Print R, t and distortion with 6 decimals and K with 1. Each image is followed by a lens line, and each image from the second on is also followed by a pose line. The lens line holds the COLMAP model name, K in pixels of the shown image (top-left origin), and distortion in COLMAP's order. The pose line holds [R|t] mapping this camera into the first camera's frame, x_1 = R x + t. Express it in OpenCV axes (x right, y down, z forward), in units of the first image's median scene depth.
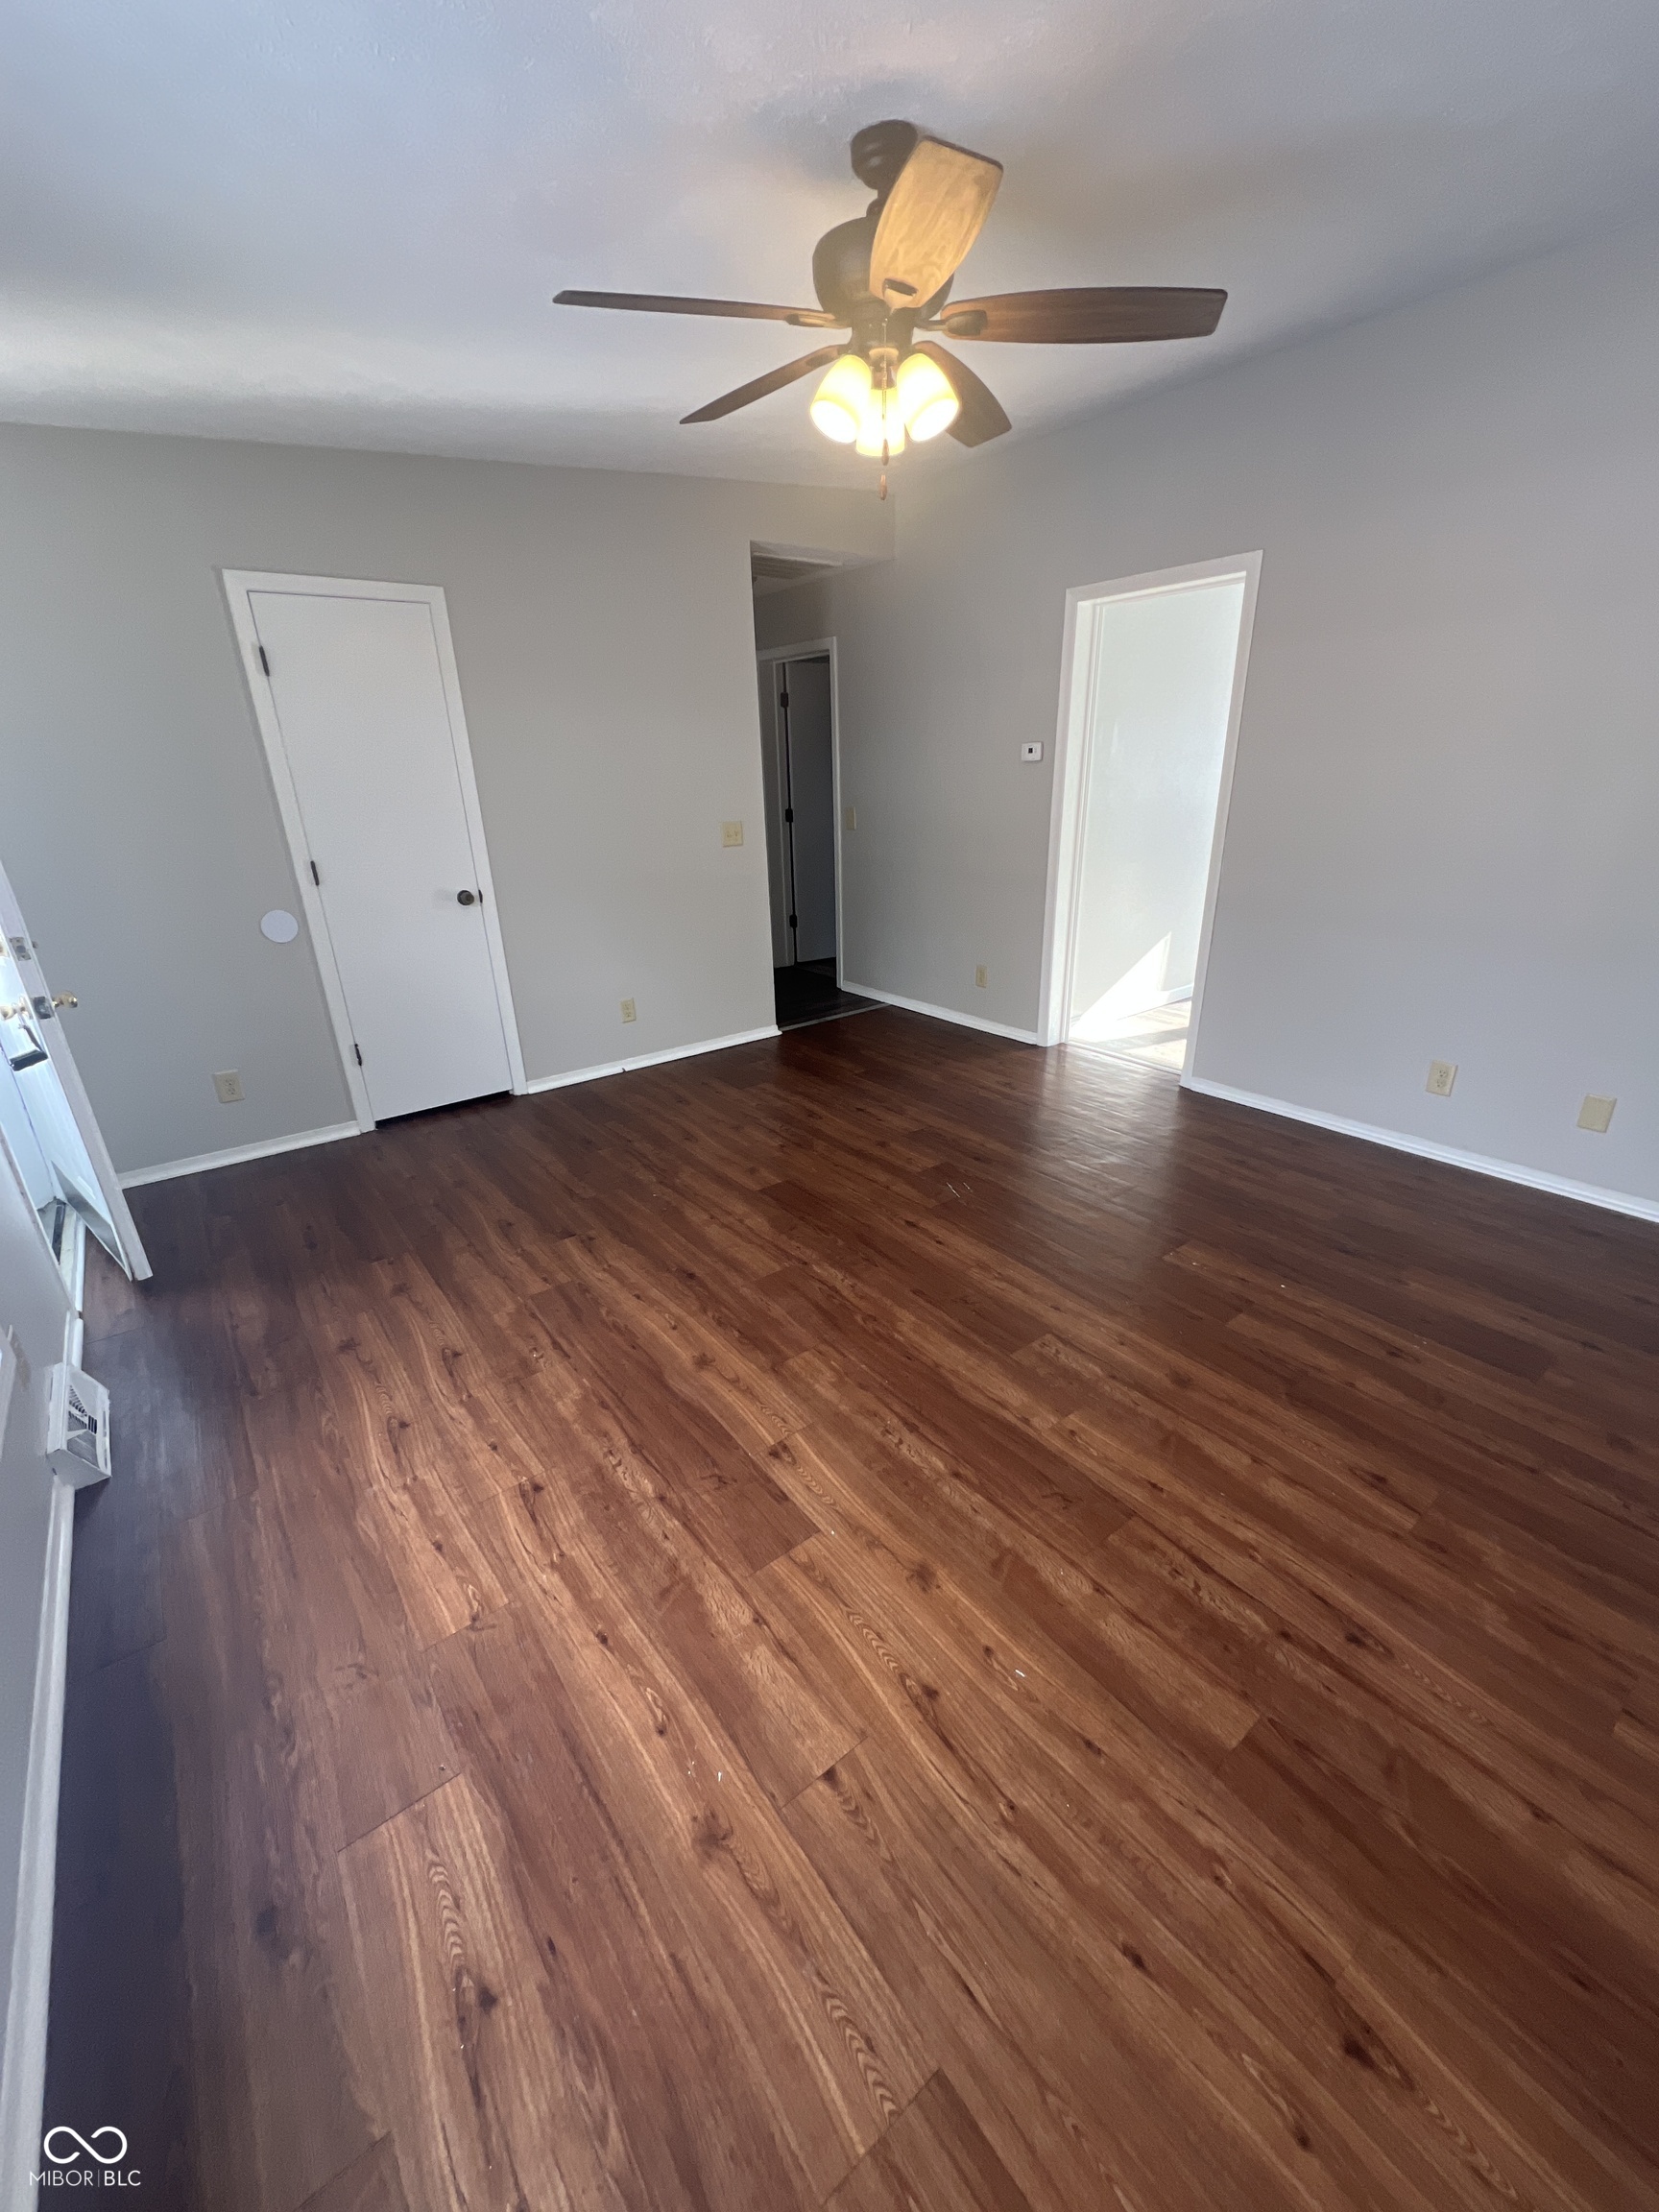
lens RADIAL K [[880.6, 0, 829.2], [0, 880.6, 1105.9], [0, 0, 1]] dist [0.002450, 0.000215]
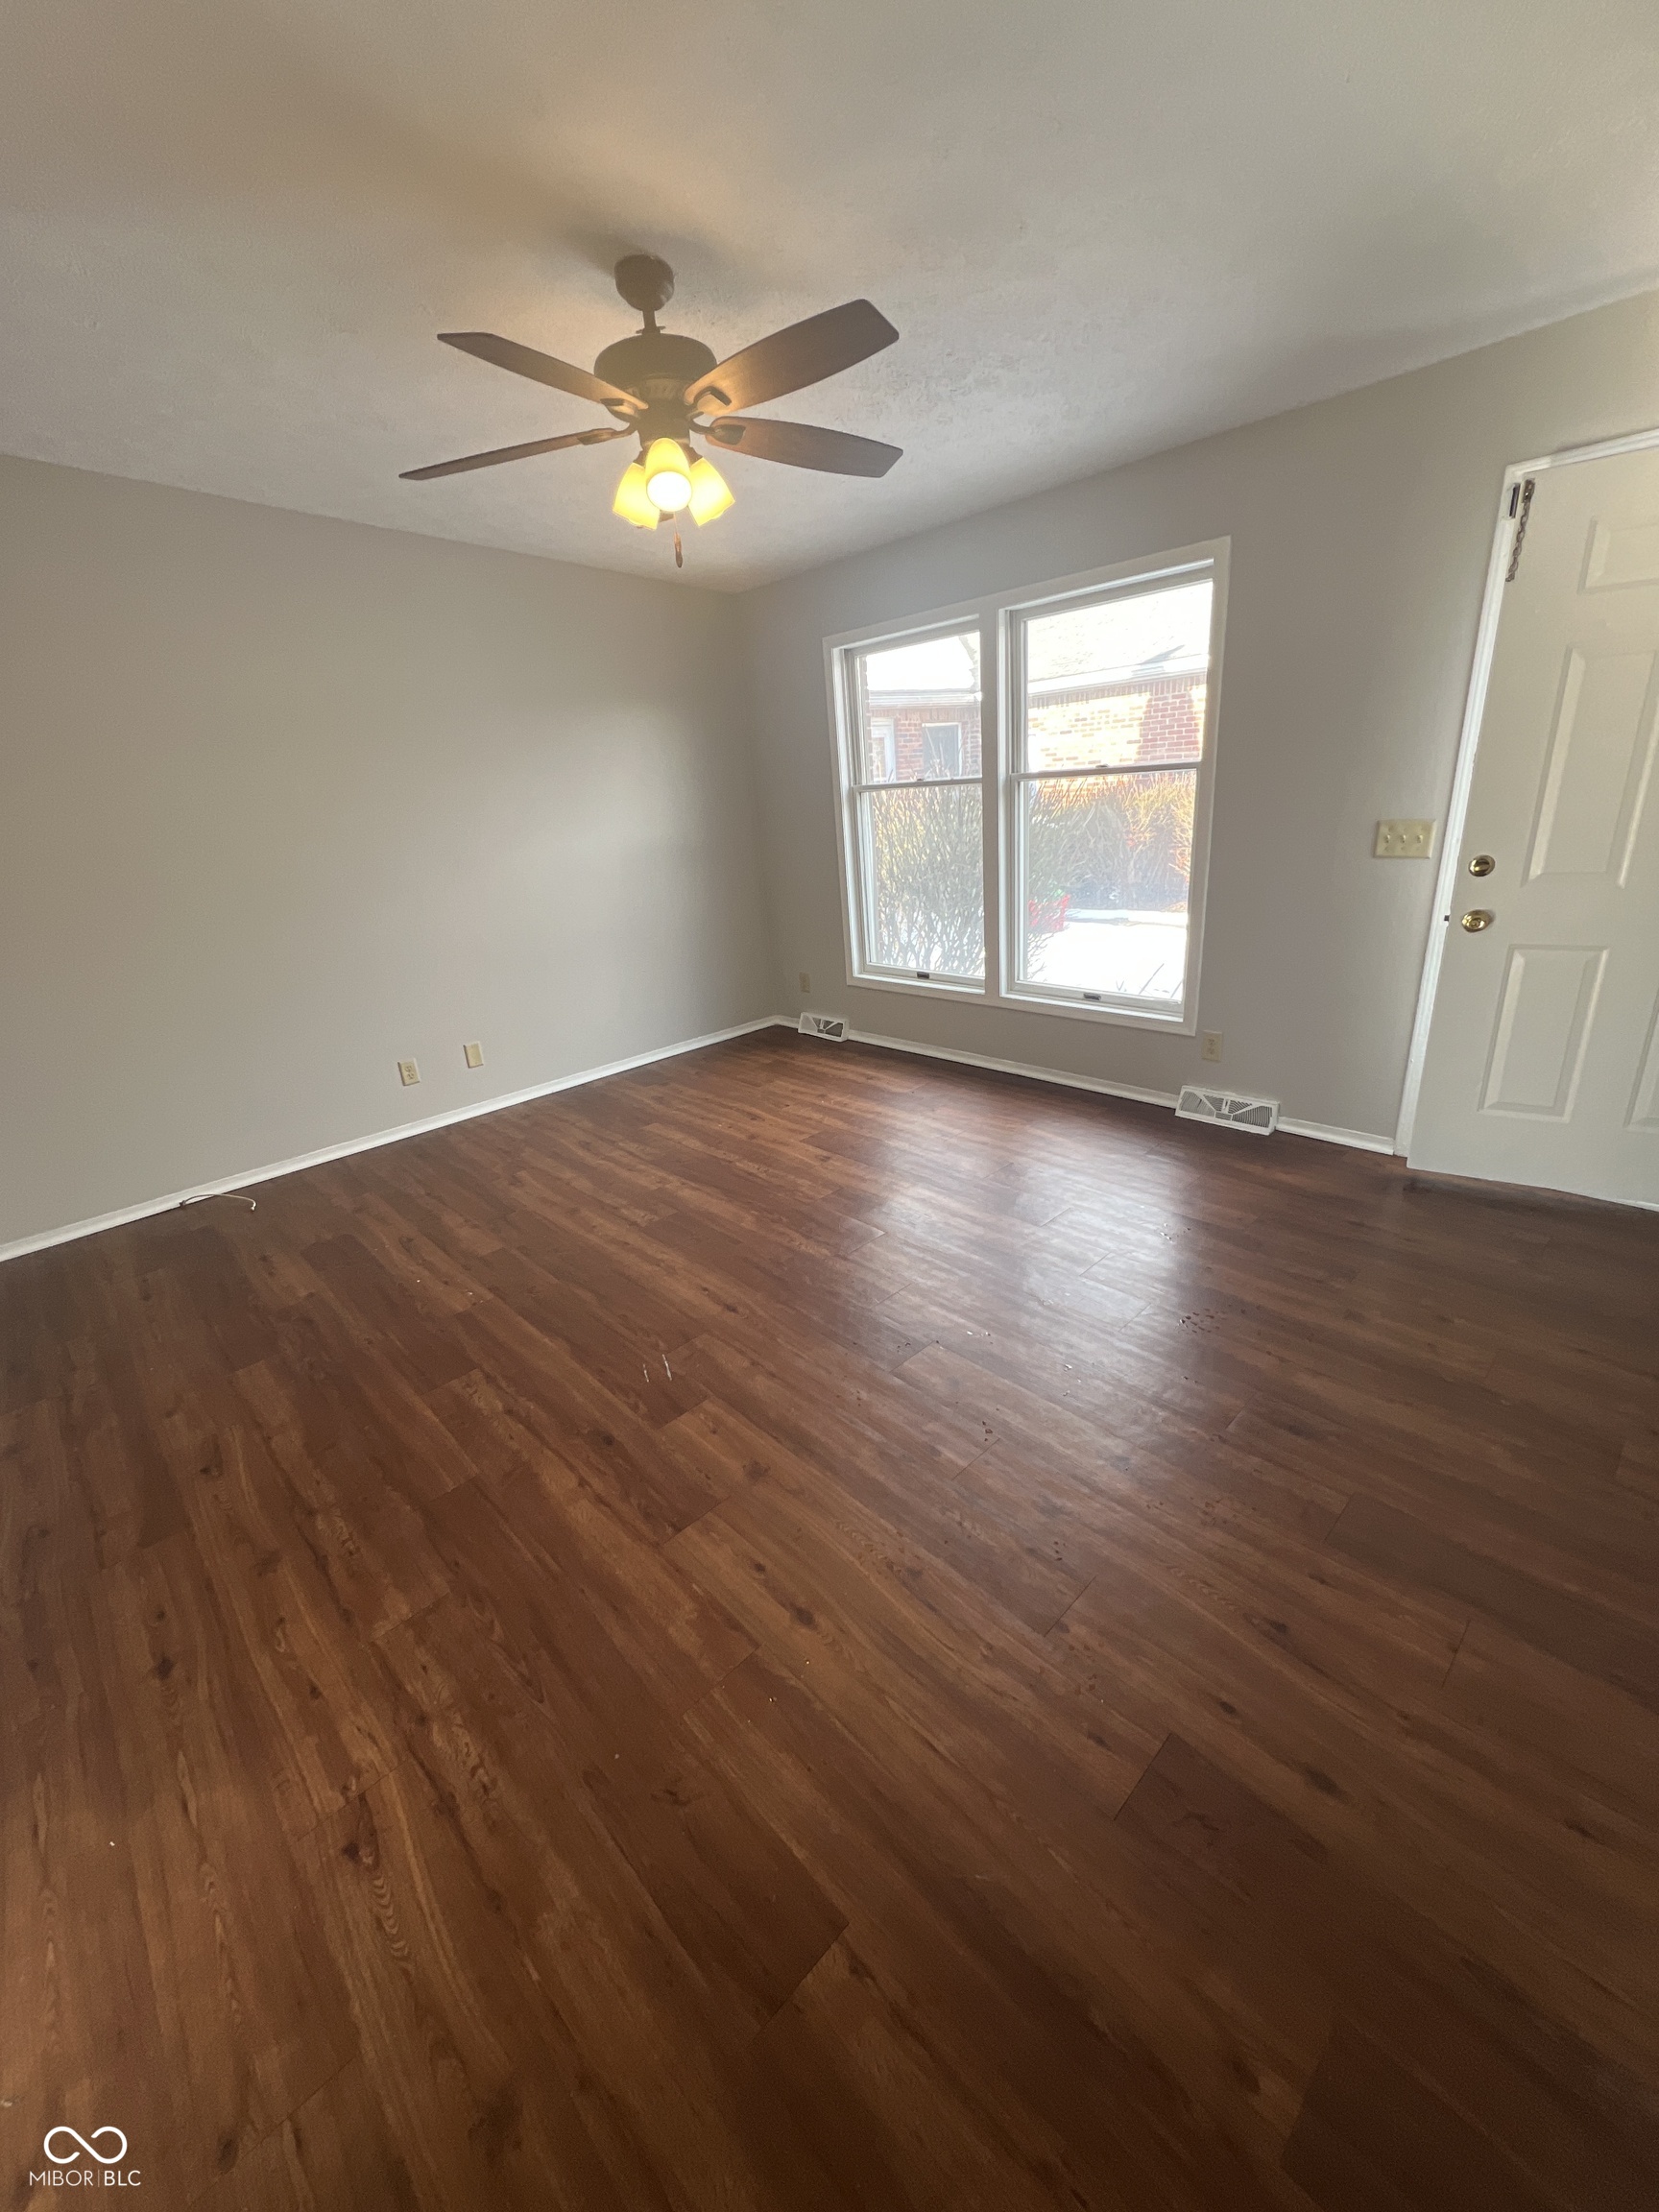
lens RADIAL K [[880.6, 0, 826.6], [0, 880.6, 1104.1], [0, 0, 1]] dist [0.002450, 0.000215]
pose [[-0.989233, 0.134482, -0.057728, 0.030033], [0.061541, 0.740138, 0.669633, -0.878918], [0.132780, 0.658870, -0.740445, 2.211013]]
